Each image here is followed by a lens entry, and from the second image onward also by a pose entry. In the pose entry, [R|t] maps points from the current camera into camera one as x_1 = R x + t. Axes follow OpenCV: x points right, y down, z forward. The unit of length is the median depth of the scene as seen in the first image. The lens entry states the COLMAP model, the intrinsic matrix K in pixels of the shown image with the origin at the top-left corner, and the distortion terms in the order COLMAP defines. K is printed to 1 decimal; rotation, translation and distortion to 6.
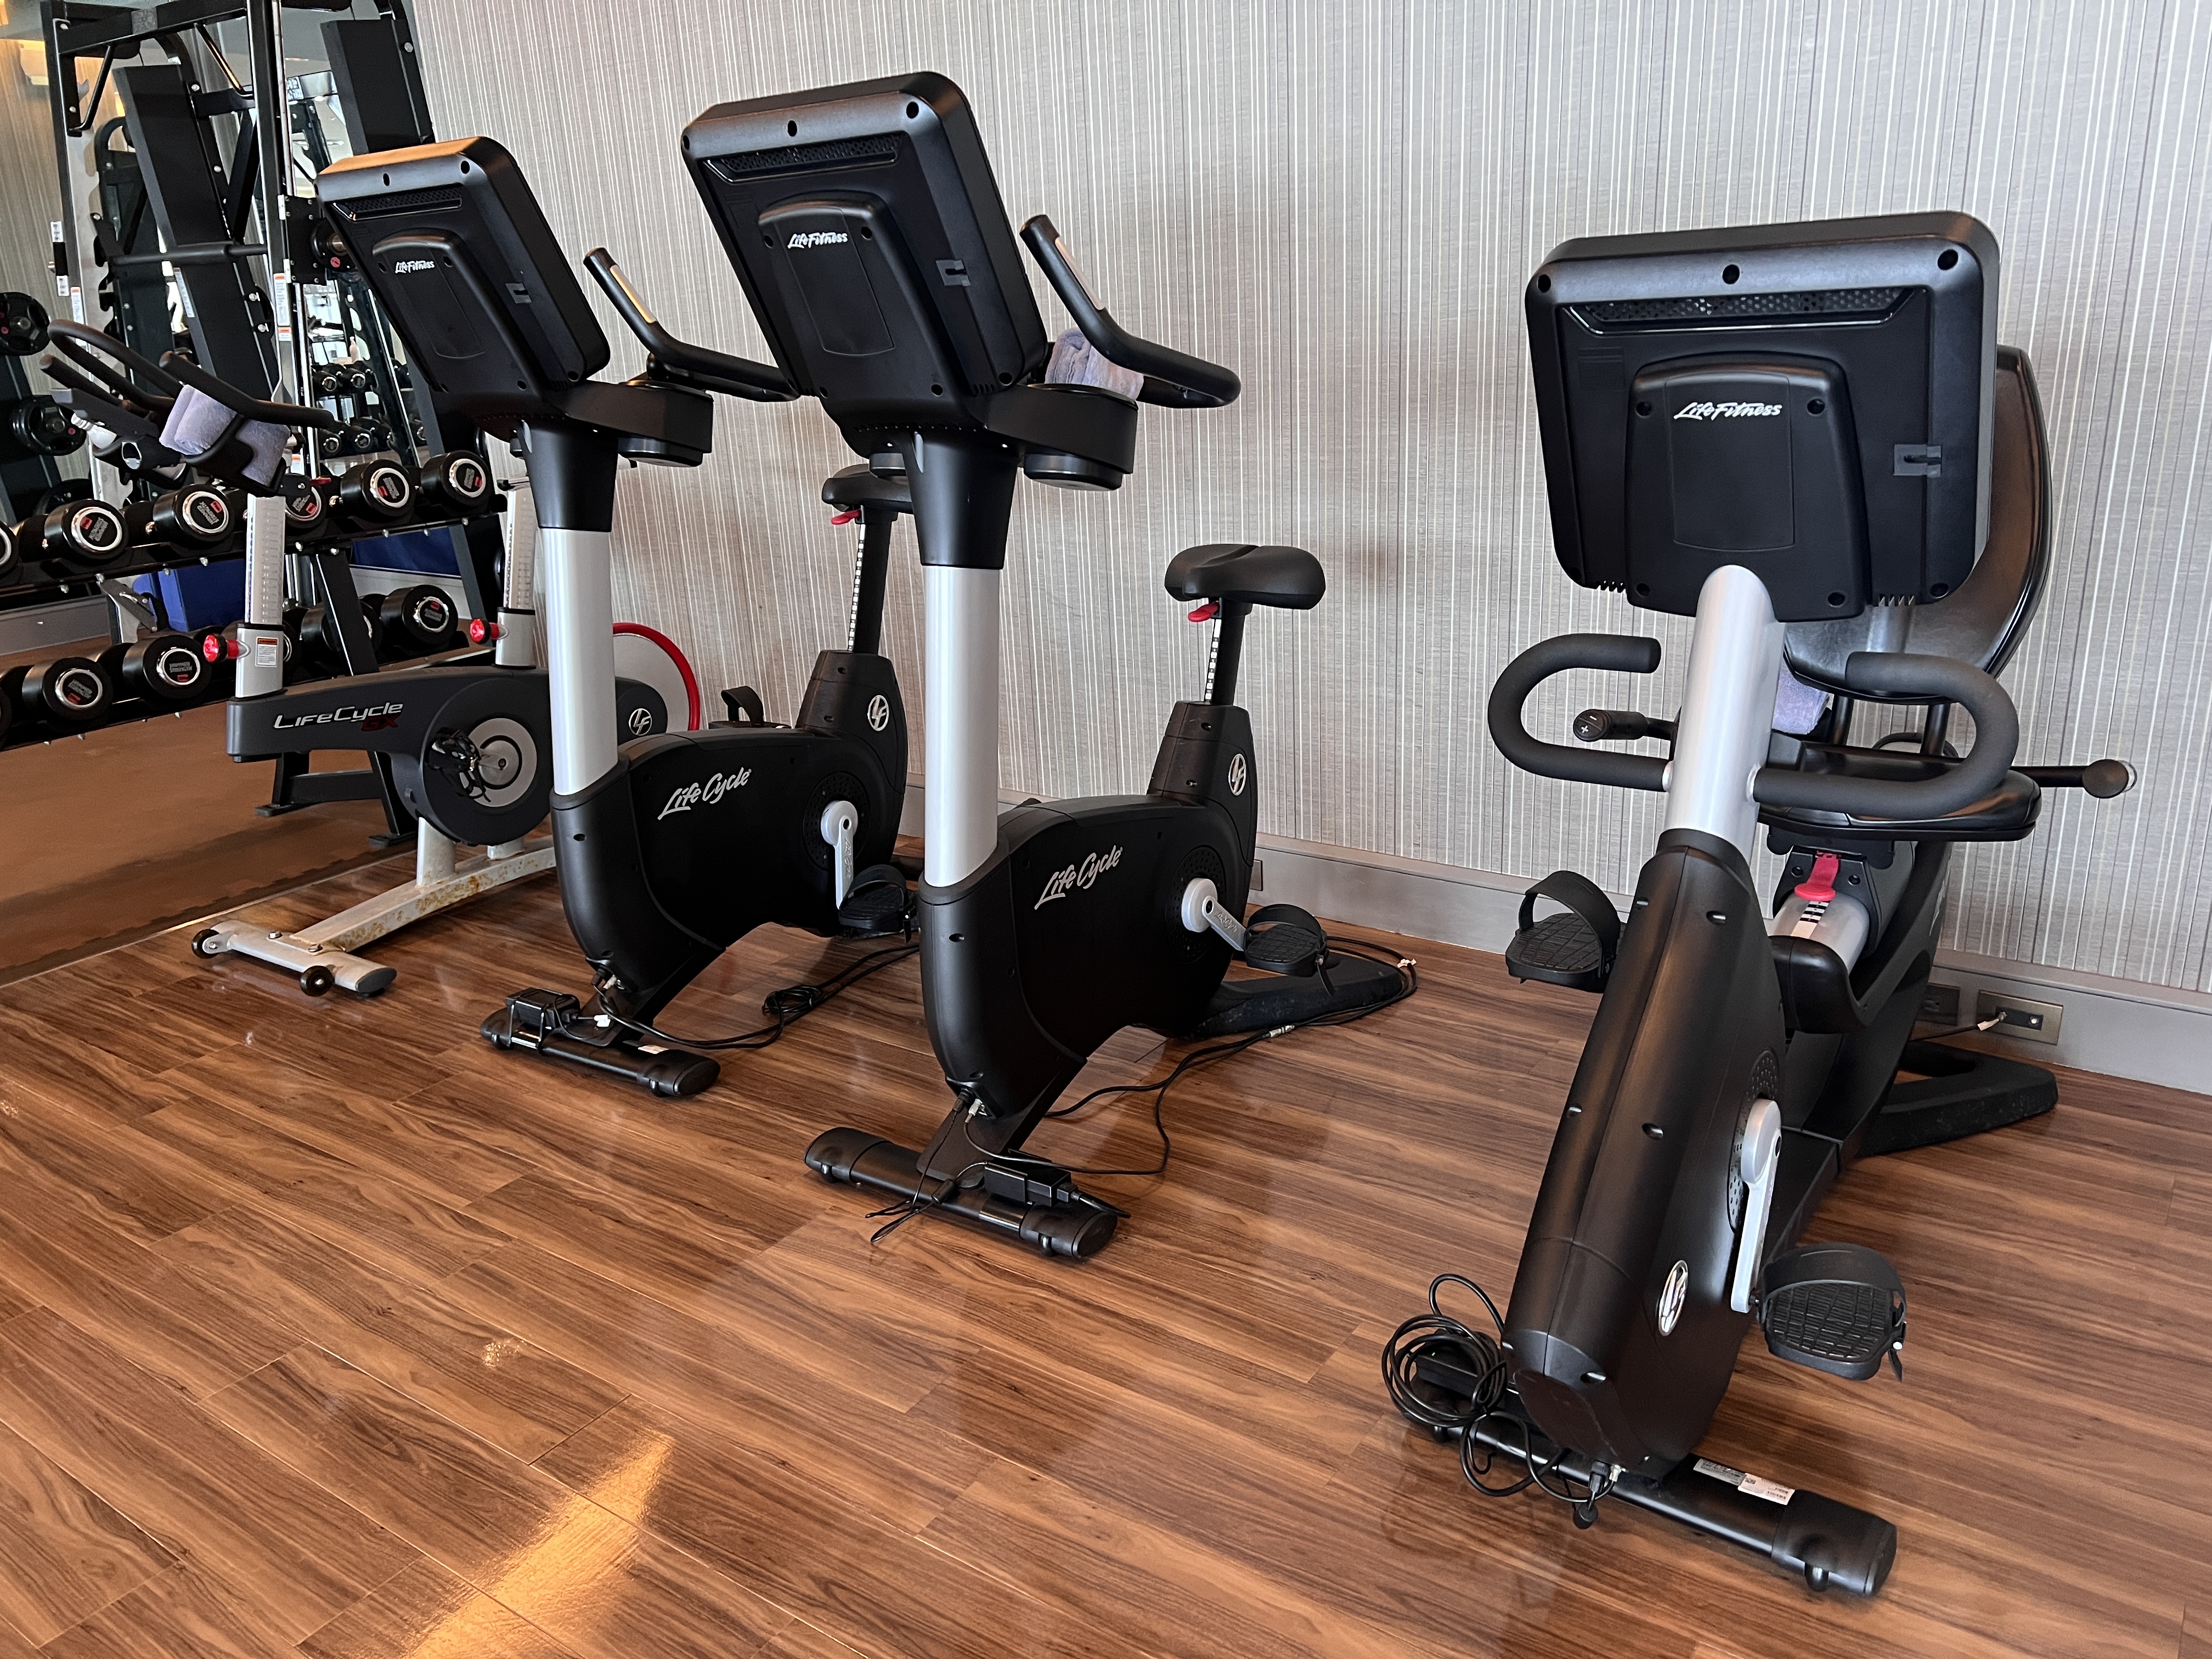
lens RADIAL K [[1663.3, 0, 1106.0], [0, 1663.3, 829.5], [0, 0, 1]] dist [0.037577, -0.000353]
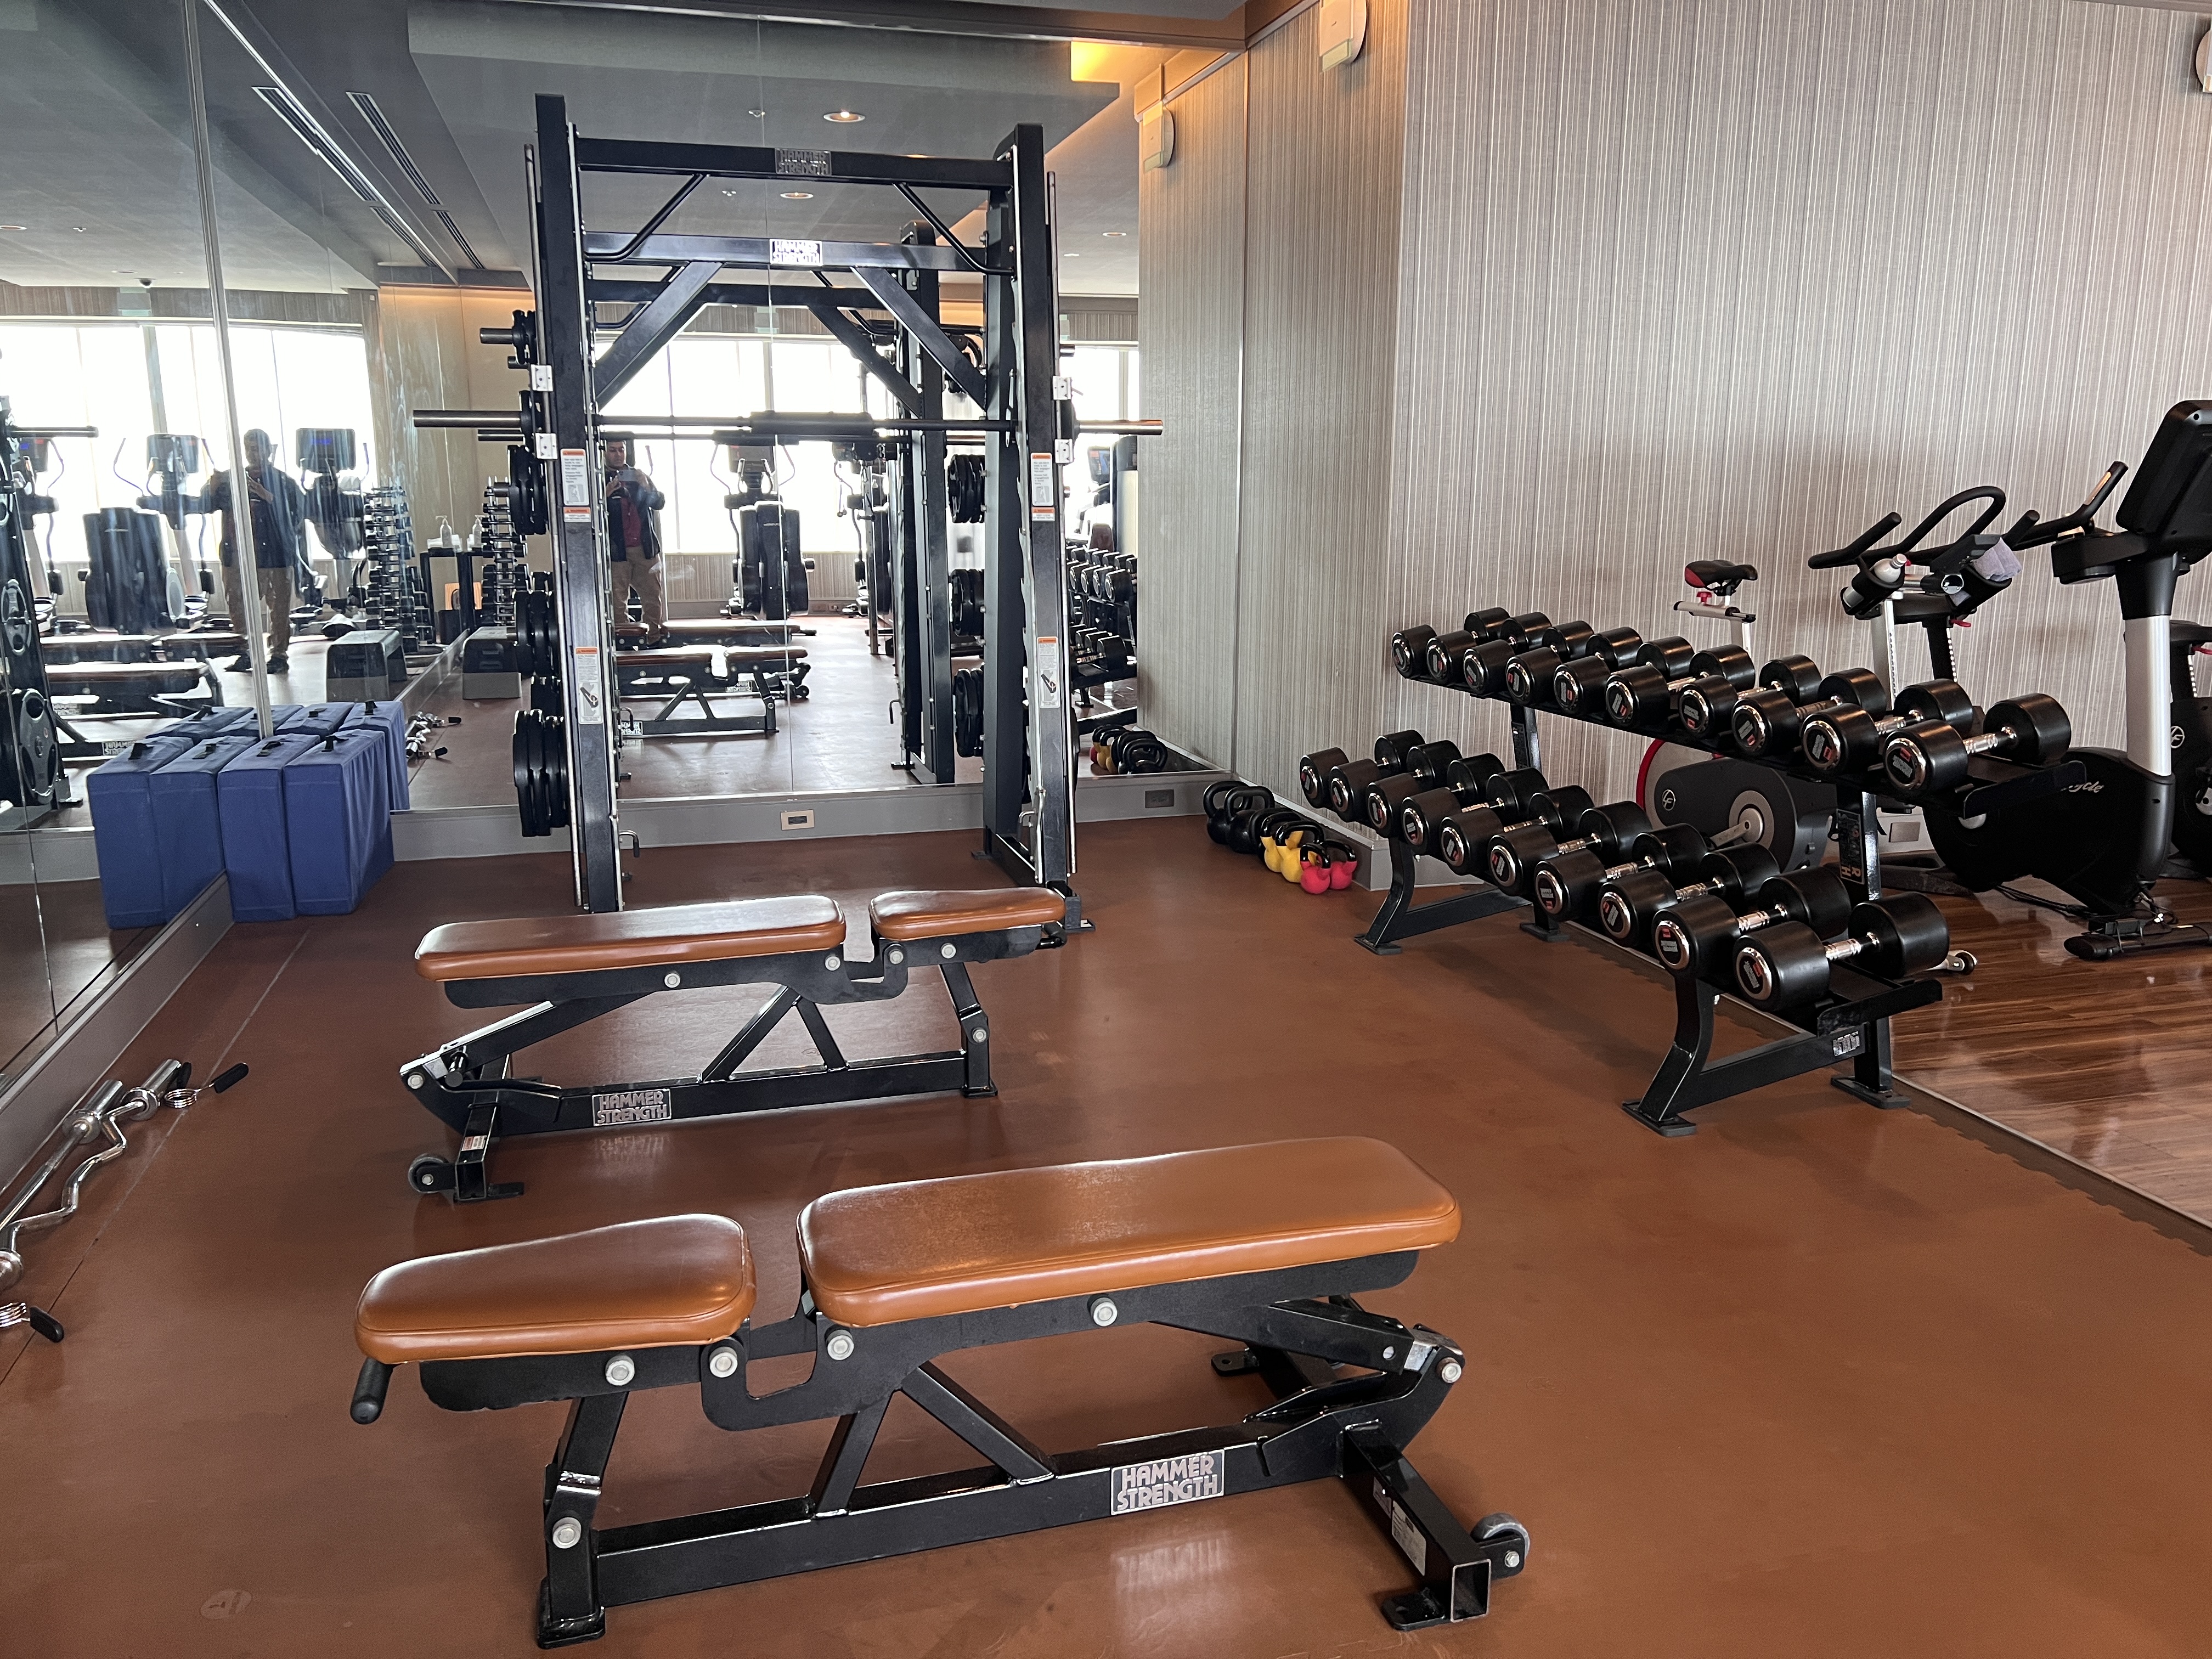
lens RADIAL K [[1663.3, 0, 1106.0], [0, 1663.3, 829.5], [0, 0, 1]] dist [0.037577, -0.000353]
pose [[0.619453, -0.118342, 0.776062, -2.048594], [0.216902, 0.975890, -0.024318, -0.140766], [-0.754474, 0.183393, 0.630187, 0.677109]]
